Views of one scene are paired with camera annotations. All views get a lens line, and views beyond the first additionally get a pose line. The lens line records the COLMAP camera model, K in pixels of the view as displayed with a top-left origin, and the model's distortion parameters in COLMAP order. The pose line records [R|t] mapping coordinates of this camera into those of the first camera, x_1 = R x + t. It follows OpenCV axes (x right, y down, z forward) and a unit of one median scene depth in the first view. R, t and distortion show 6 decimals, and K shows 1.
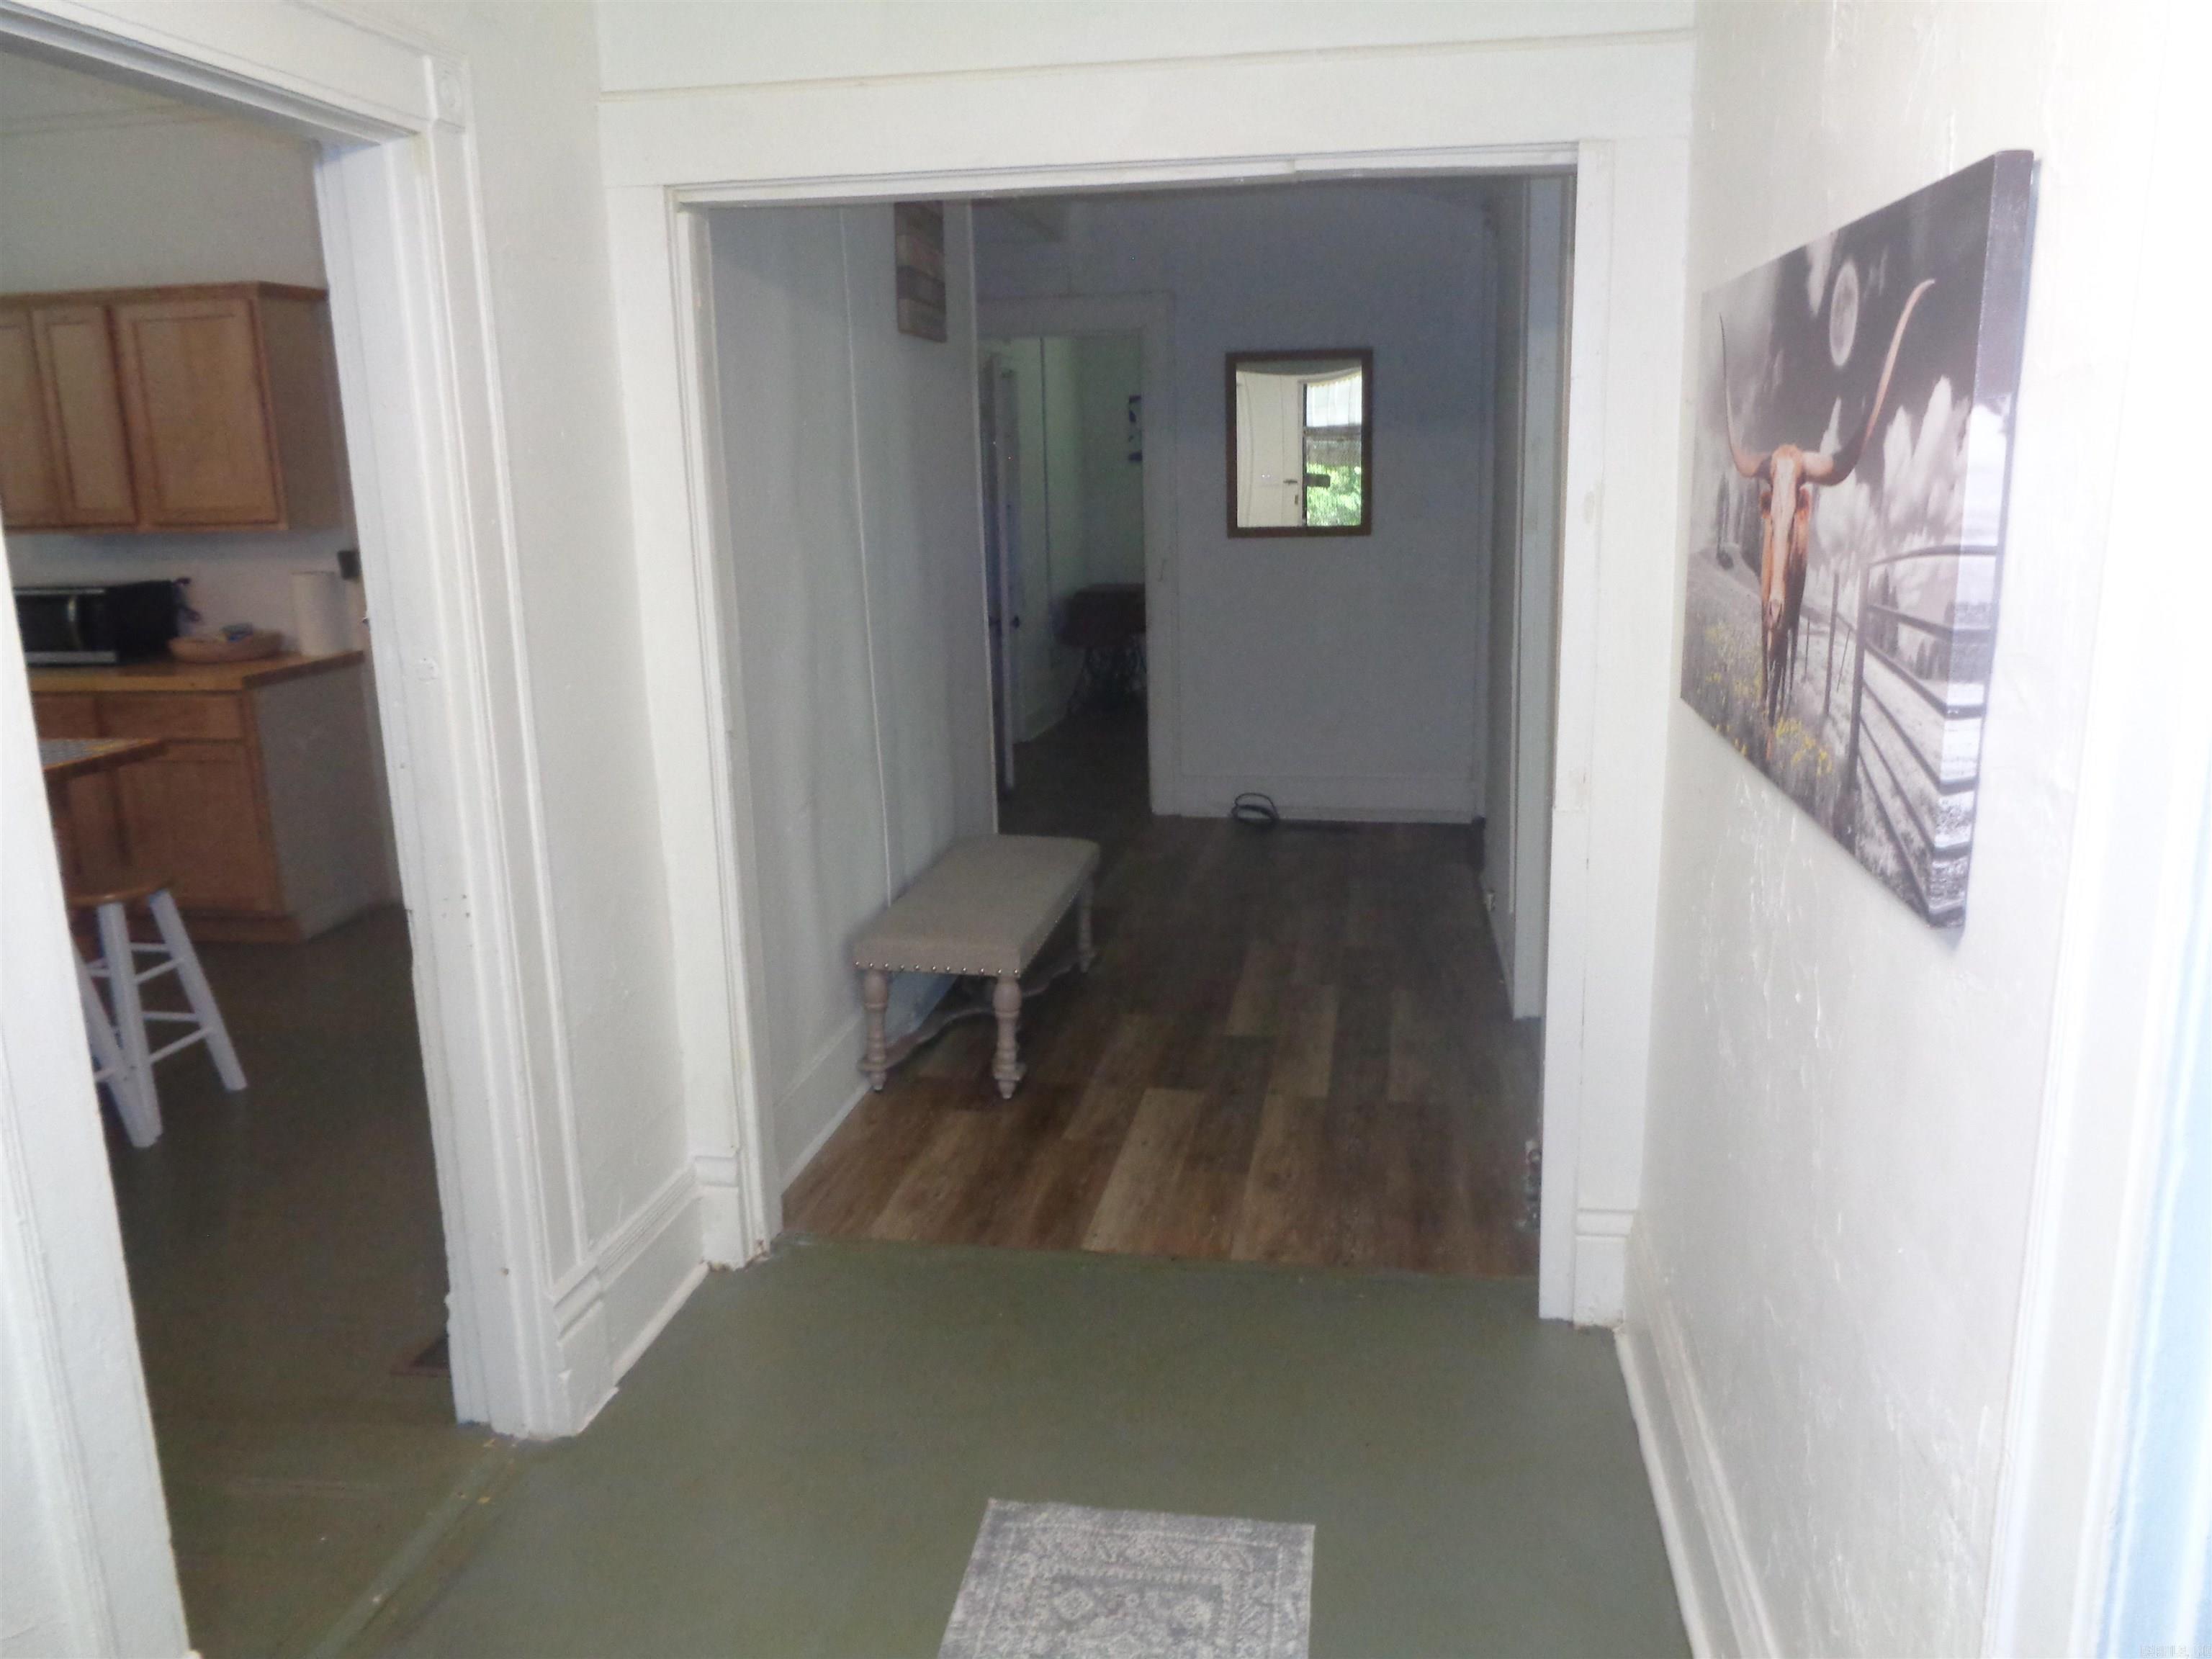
lens RADIAL K [[1664.9, 0, 1103.8], [0, 1664.9, 813.2], [0, 0, 1]] dist [-0.000689, 0.001444]
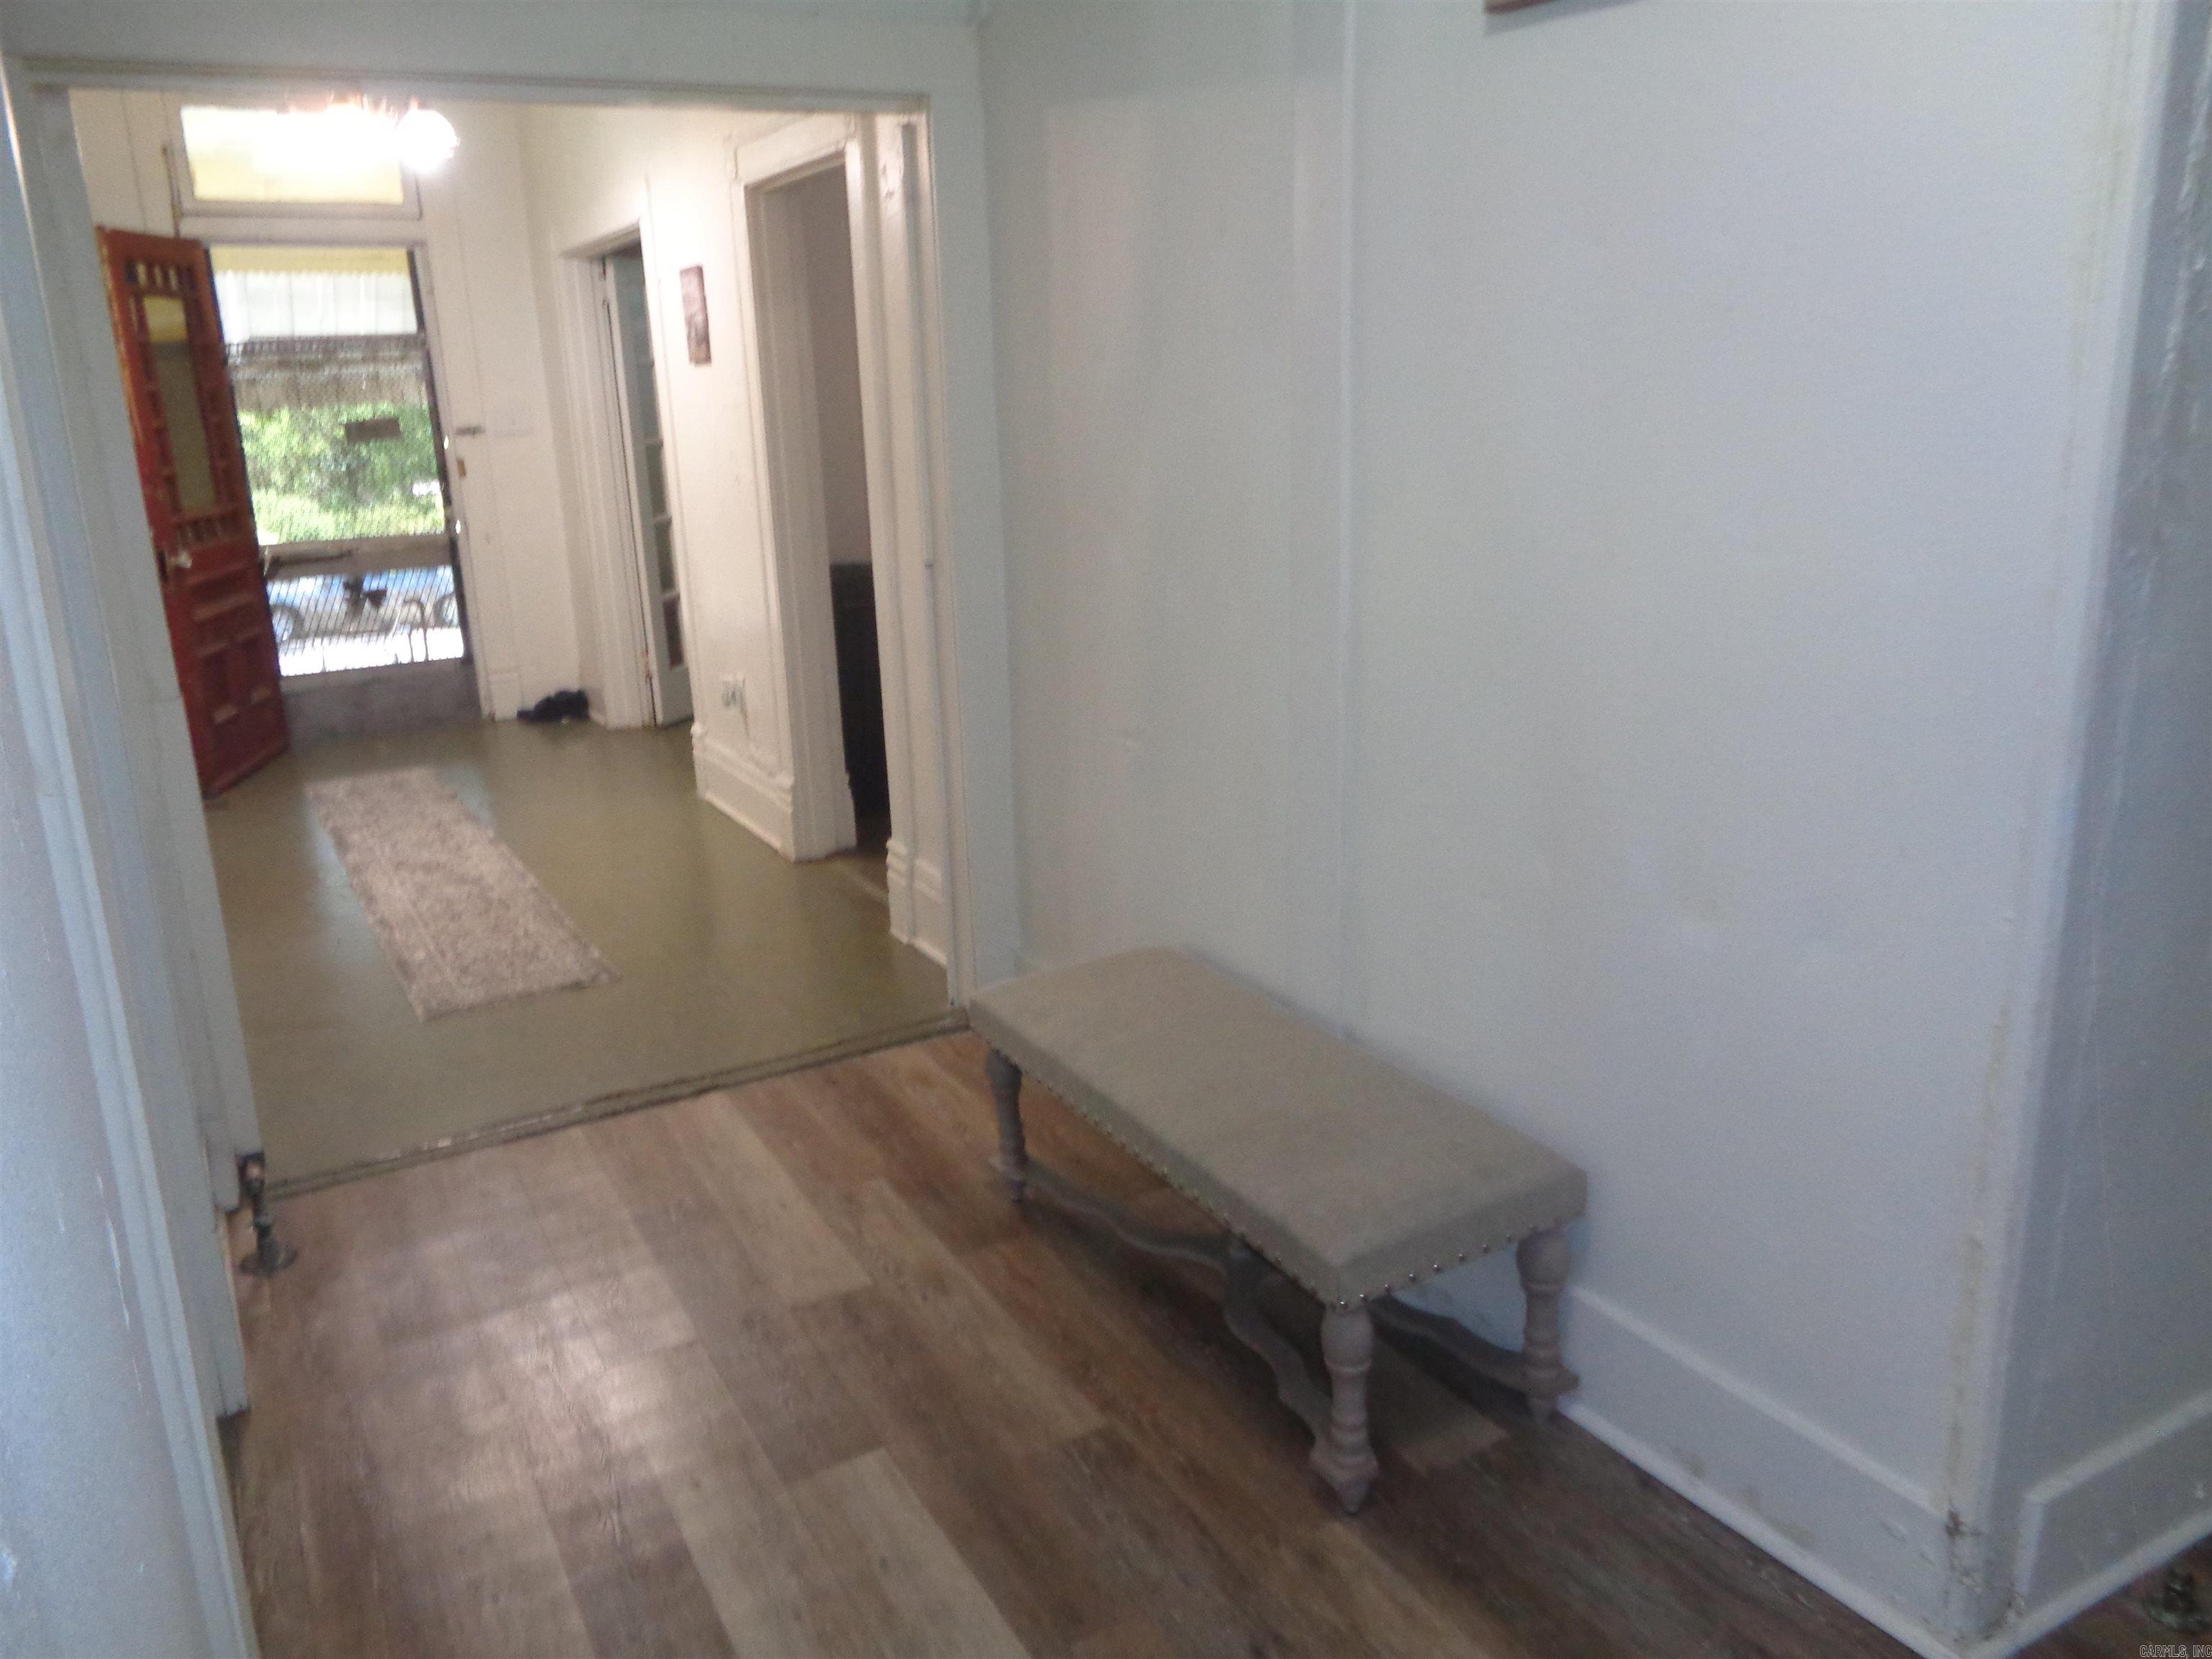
lens RADIAL K [[1664.9, 0, 1110.7], [0, 1664.9, 819.0], [0, 0, 1]] dist [-0.000689, 0.001444]
pose [[-0.777767, 0.213055, -0.591342, 0.769202], [-0.079971, 0.899613, 0.429304, -0.747206], [0.623444, 0.381189, -0.682651, 3.594181]]
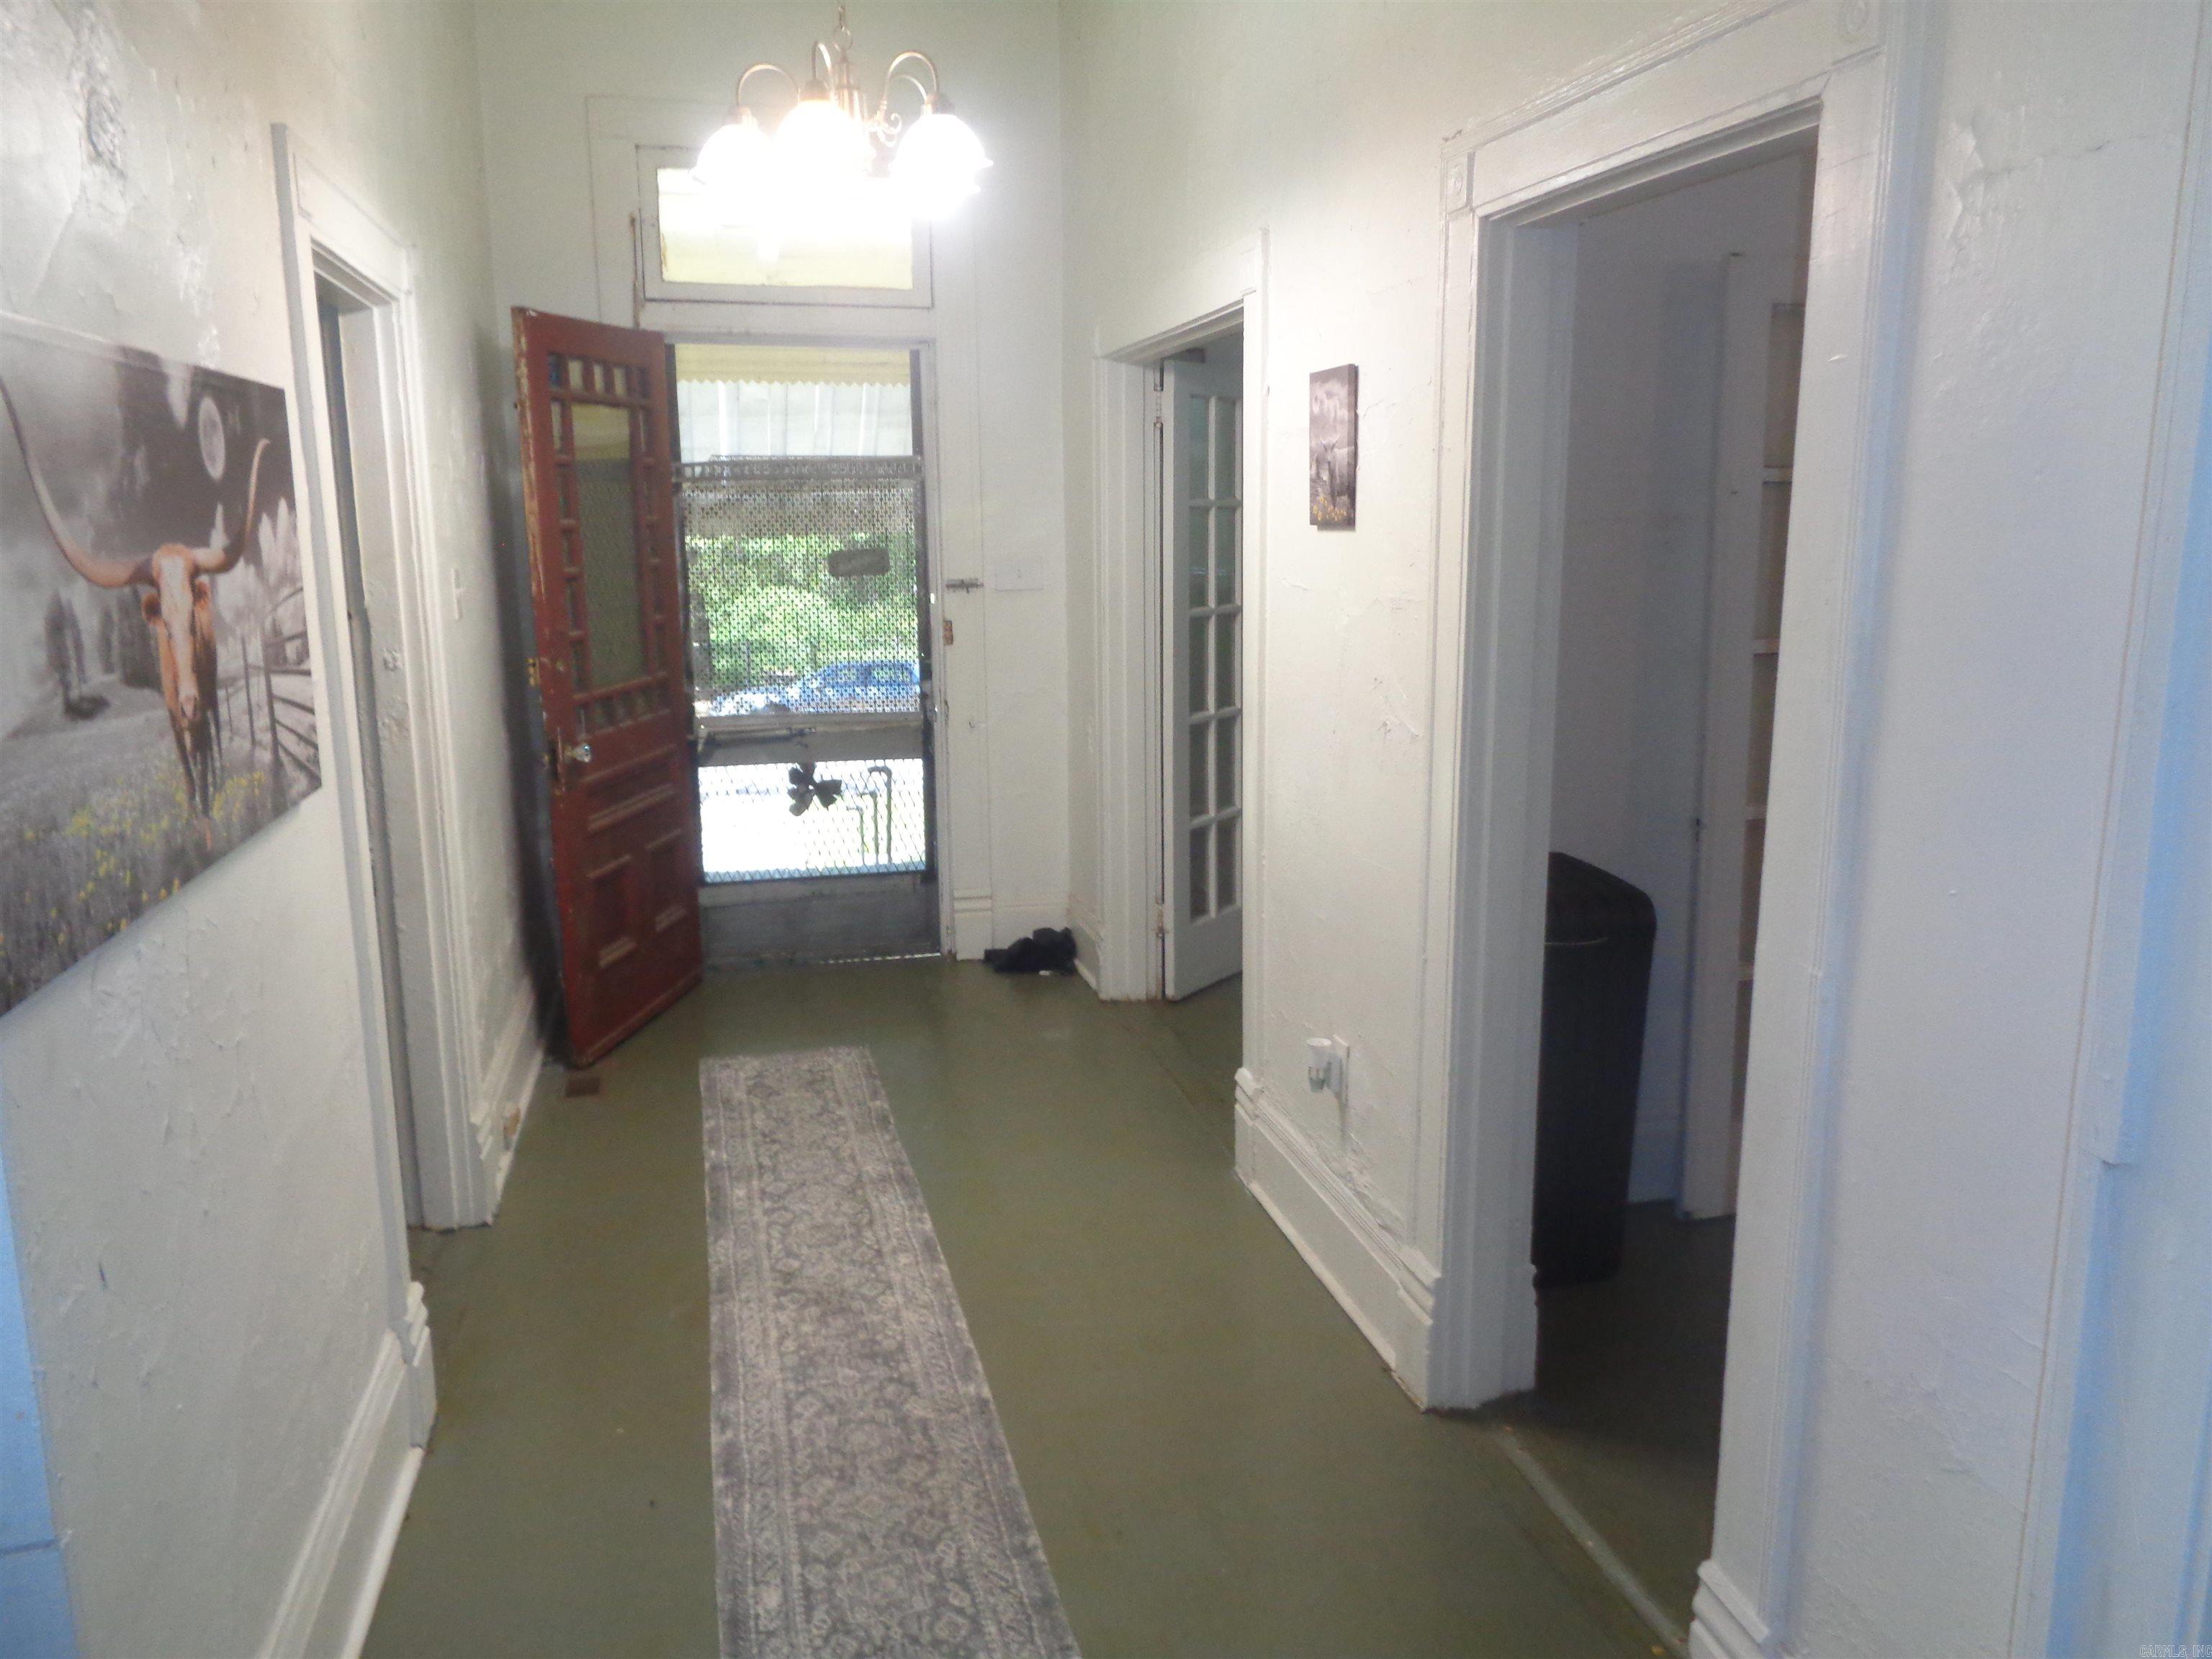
lens RADIAL K [[1664.9, 0, 1140.8], [0, 1664.9, 825.1], [0, 0, 1]] dist [-0.000689, 0.001444]
pose [[-0.913216, 0.104489, -0.393850, 0.299273], [-0.061271, 0.920360, 0.386242, -0.511088], [0.402842, 0.376855, -0.834086, 2.233036]]
